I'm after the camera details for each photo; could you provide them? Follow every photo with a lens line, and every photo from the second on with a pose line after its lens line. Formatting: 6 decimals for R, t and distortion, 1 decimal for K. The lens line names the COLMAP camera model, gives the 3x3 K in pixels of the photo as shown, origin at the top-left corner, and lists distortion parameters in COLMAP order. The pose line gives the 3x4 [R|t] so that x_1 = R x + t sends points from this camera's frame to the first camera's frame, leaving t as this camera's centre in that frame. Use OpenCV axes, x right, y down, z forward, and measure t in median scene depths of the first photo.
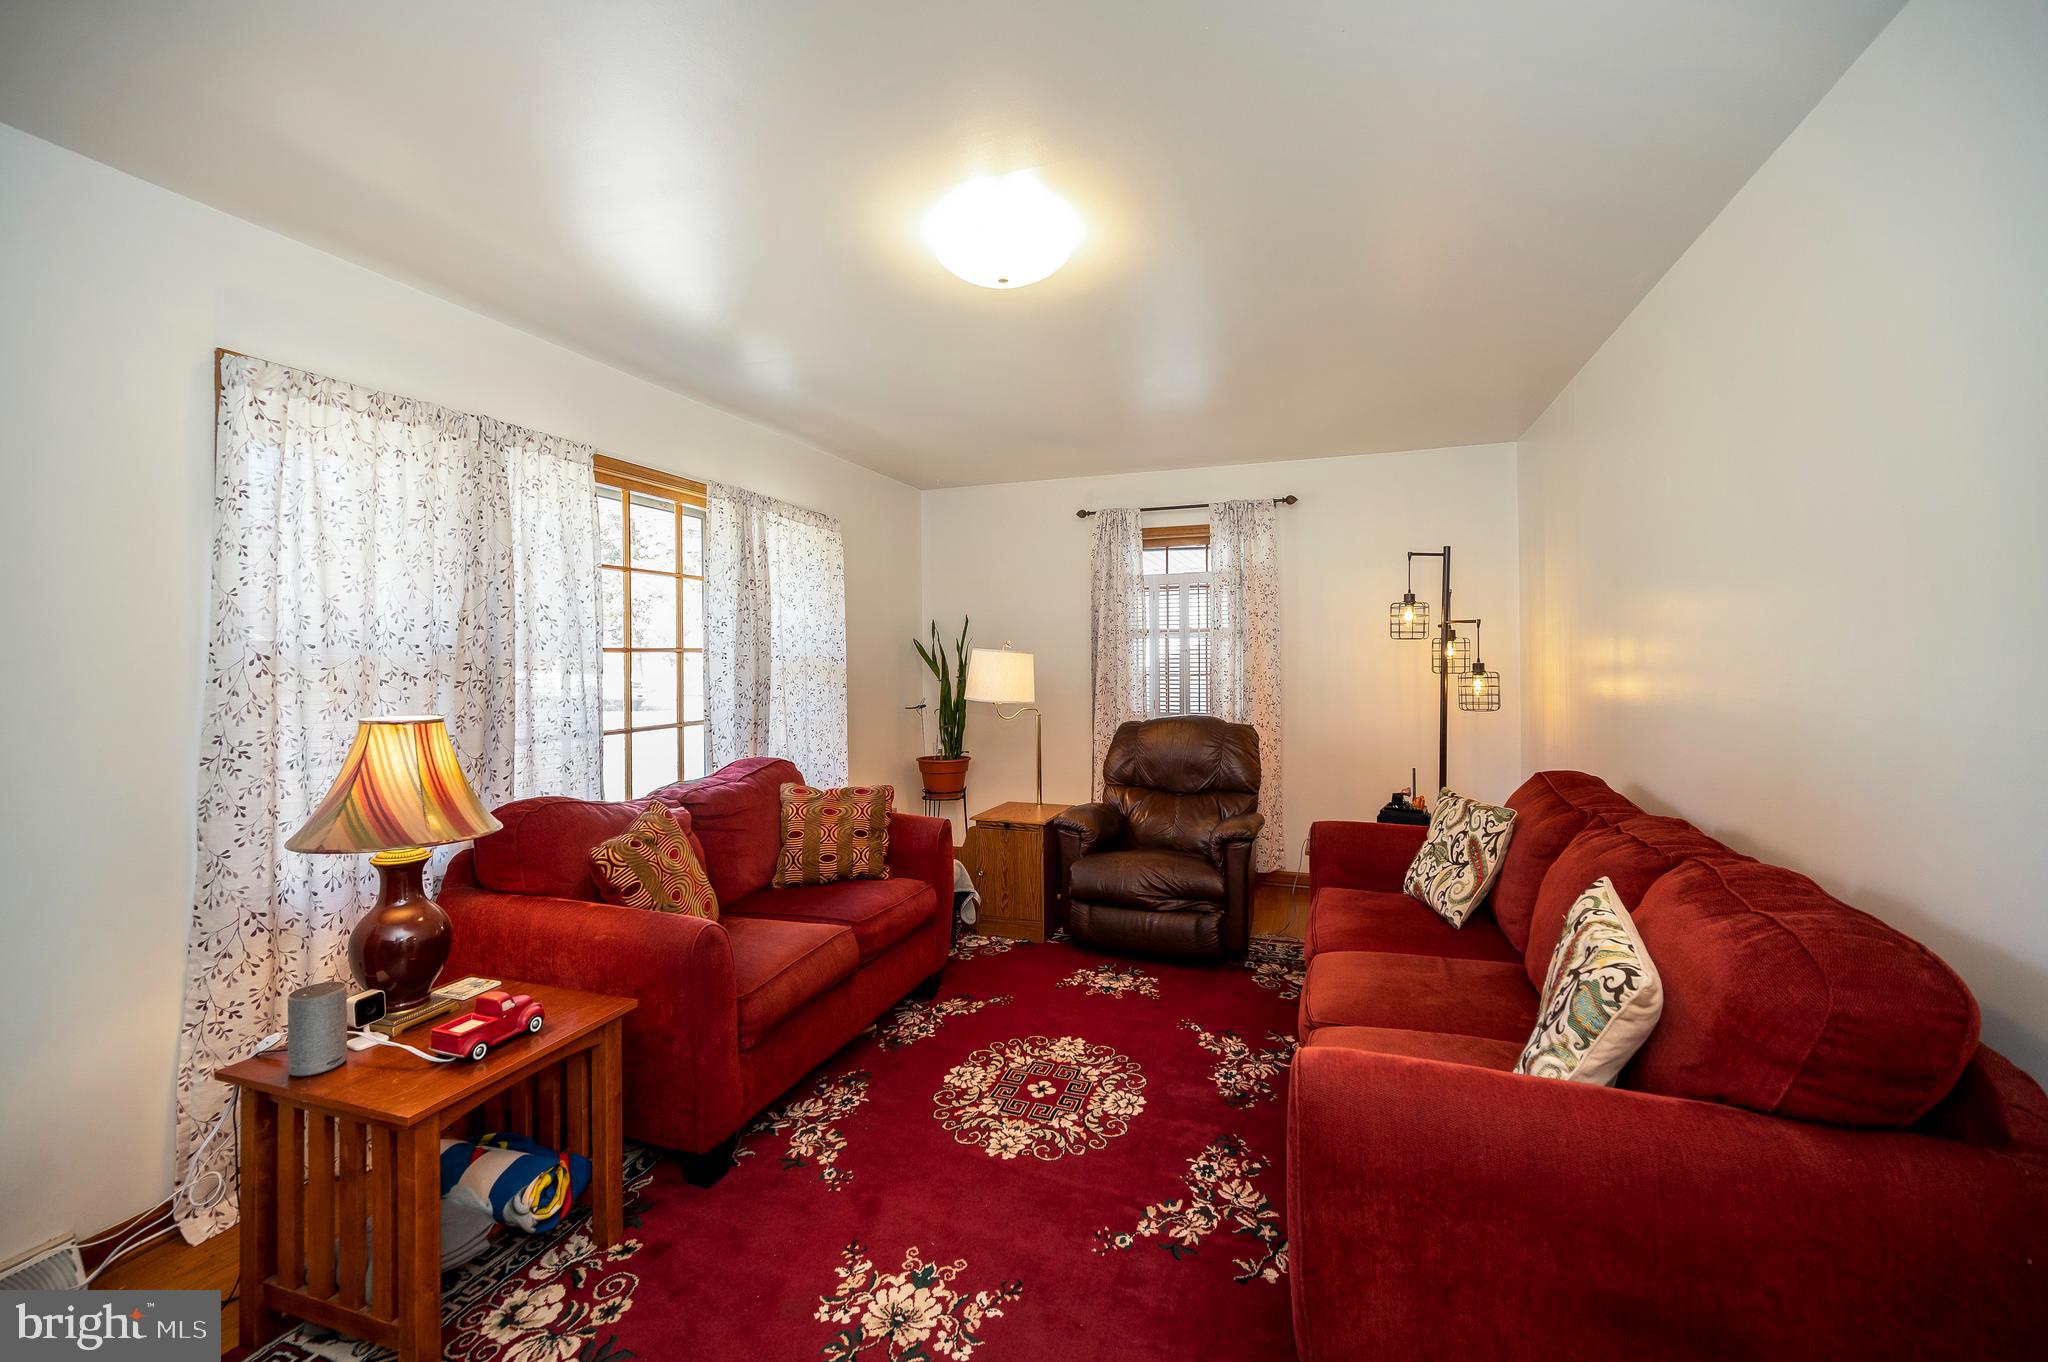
lens RADIAL K [[832.2, 0, 1040.6], [0, 832.2, 661.6], [0, 0, 1]] dist [0.003456, -0.000361]
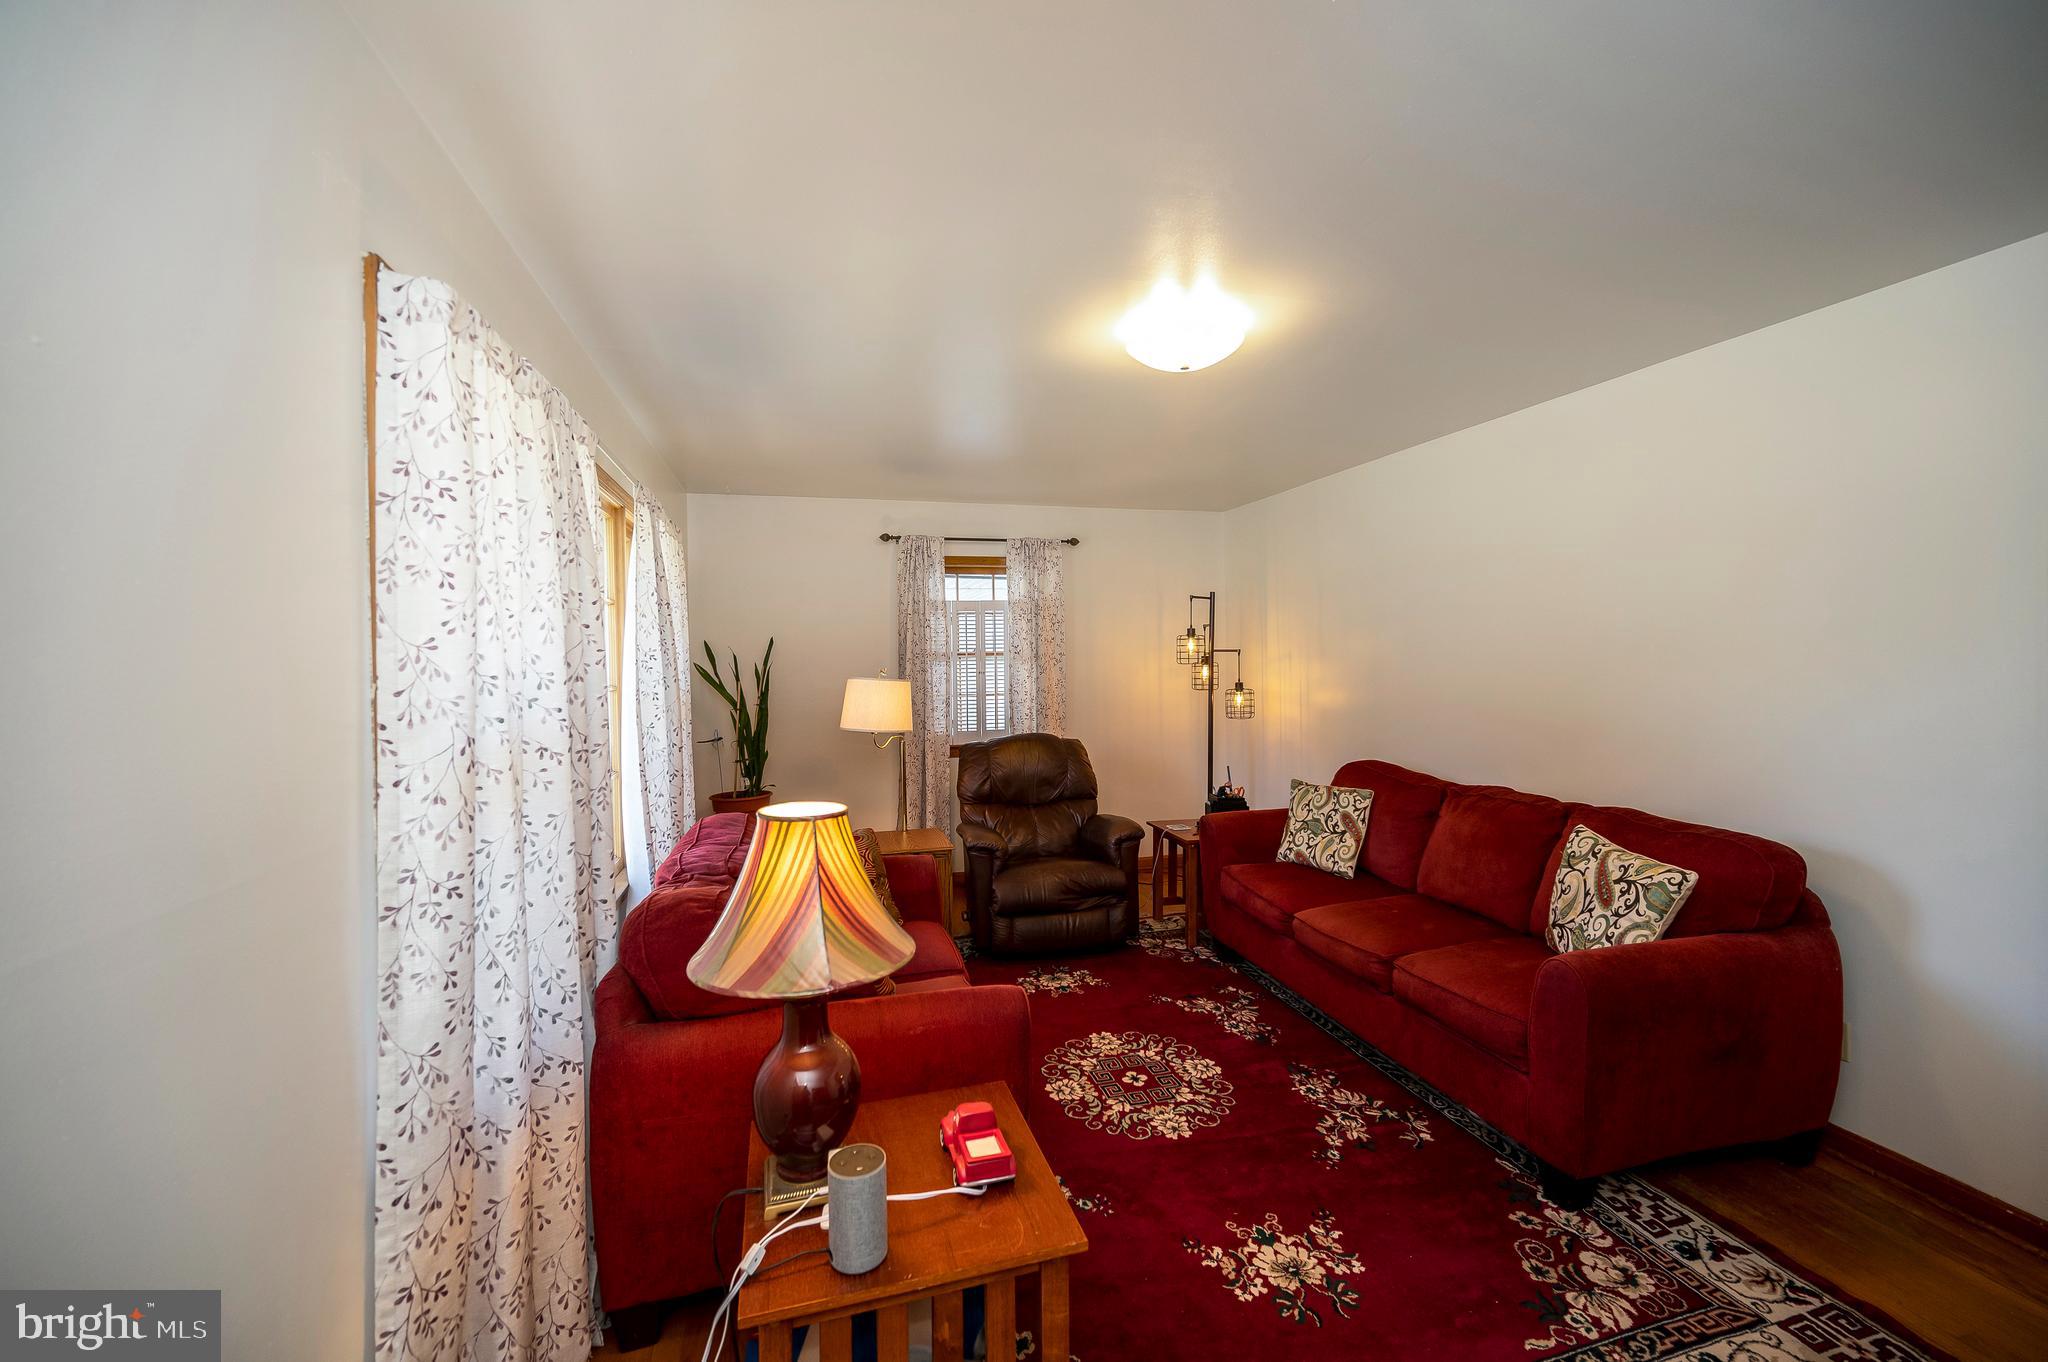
lens RADIAL K [[832.2, 0, 1018.8], [0, 832.2, 671.8], [0, 0, 1]] dist [0.003456, -0.000361]
pose [[0.823309, -0.015537, 0.567381, -0.746349], [0.010377, 0.999870, 0.012322, -0.050658], [-0.567499, -0.004258, 0.823363, 0.163104]]
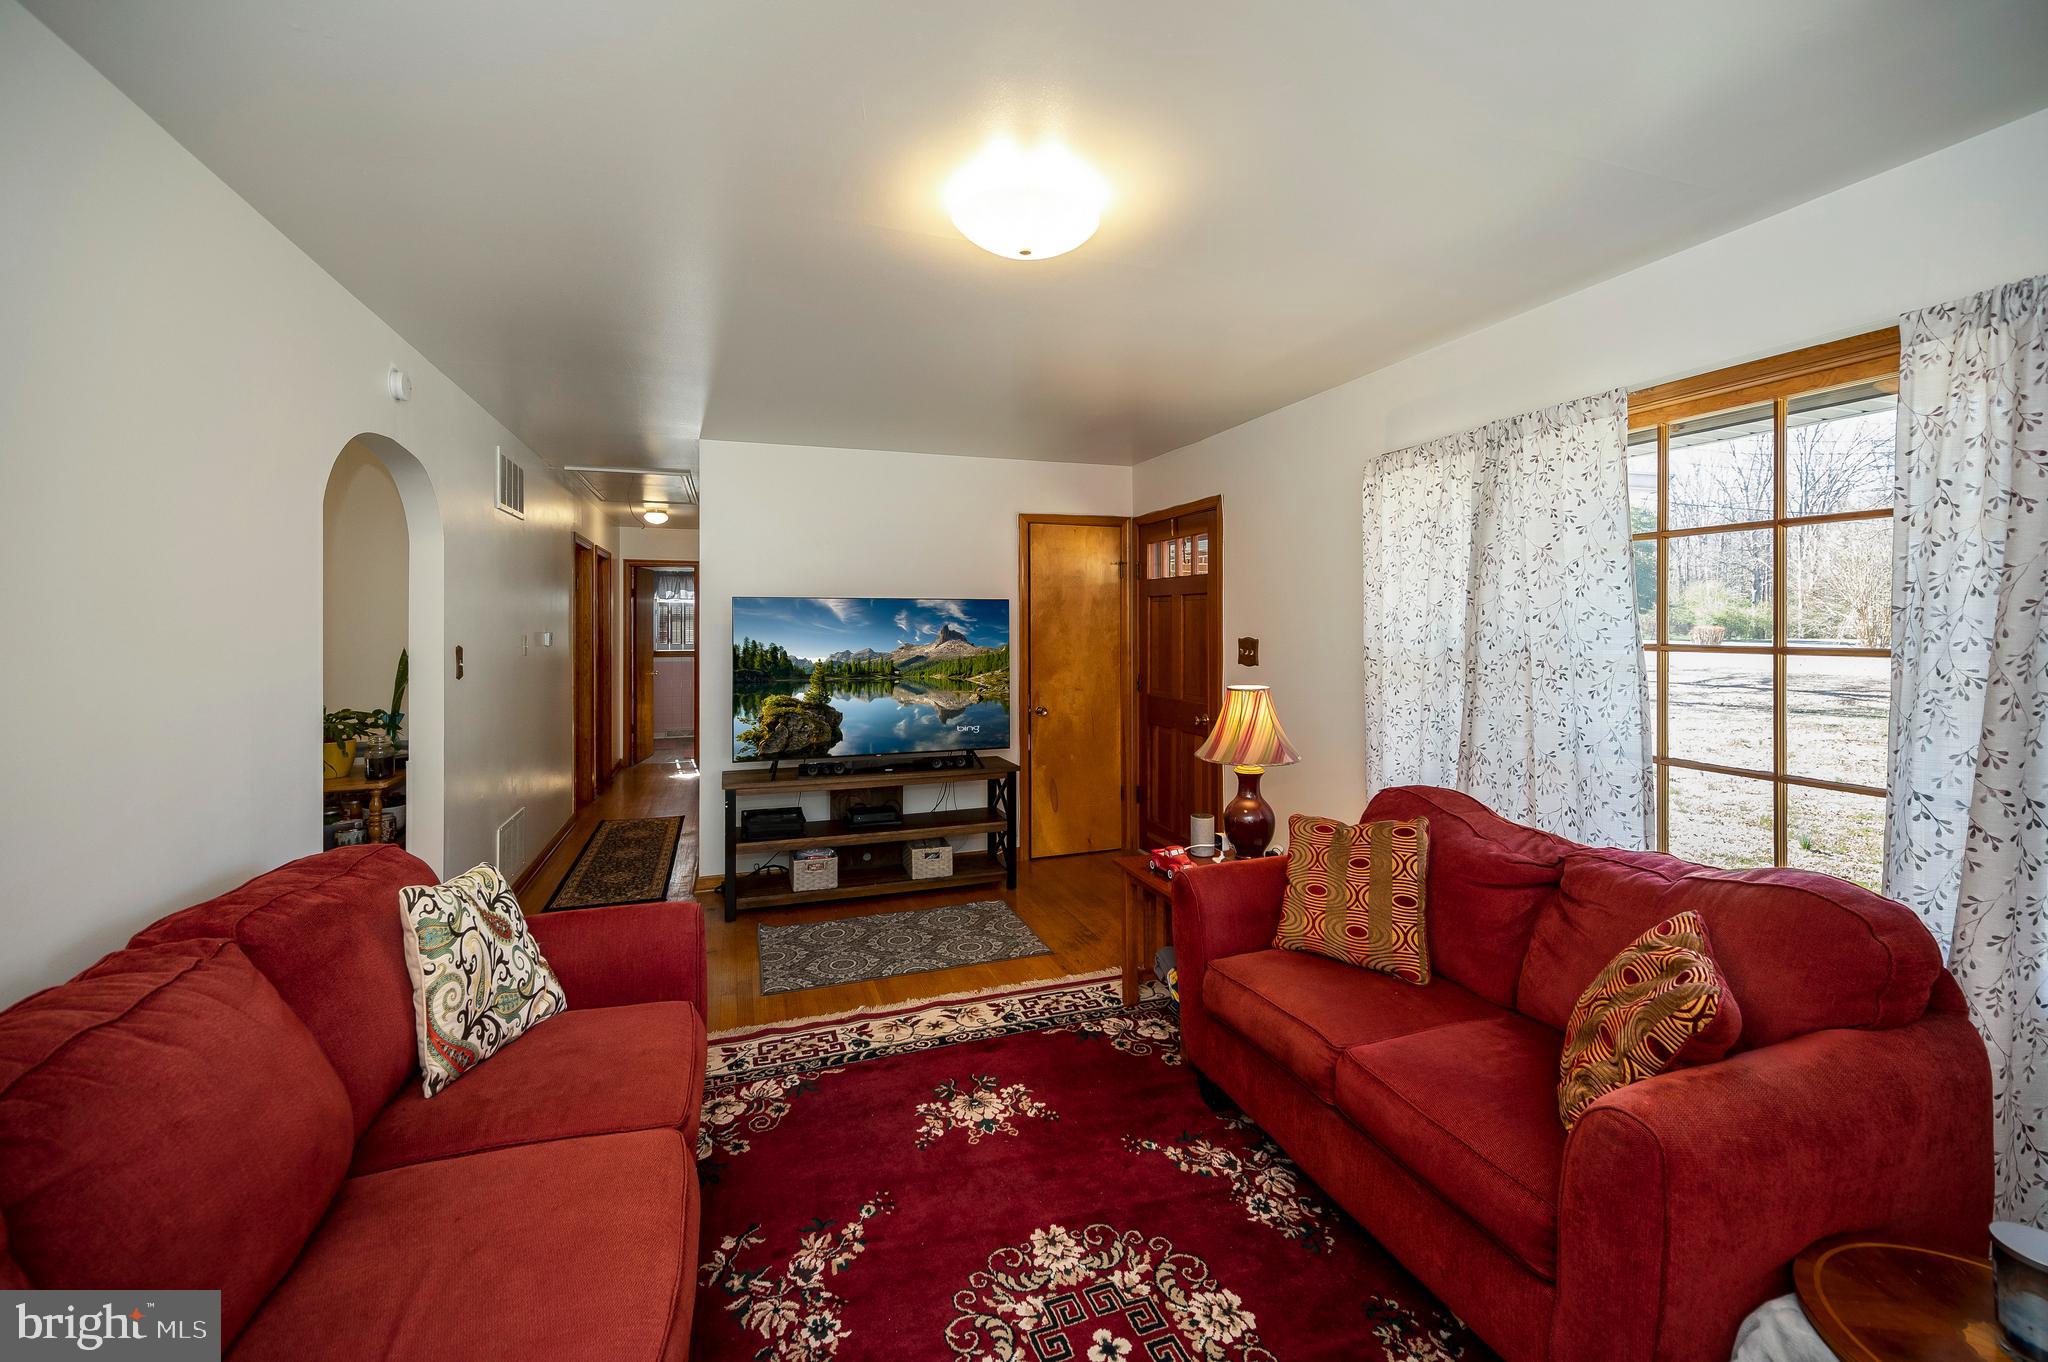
lens RADIAL K [[832.2, 0, 1009.1], [0, 832.2, 624.5], [0, 0, 1]] dist [0.003456, -0.000361]
pose [[-0.792098, 0.009138, -0.610325, 0.444523], [0.003306, 0.999937, 0.010682, -0.053535], [0.610385, 0.006443, -0.792079, 1.439001]]
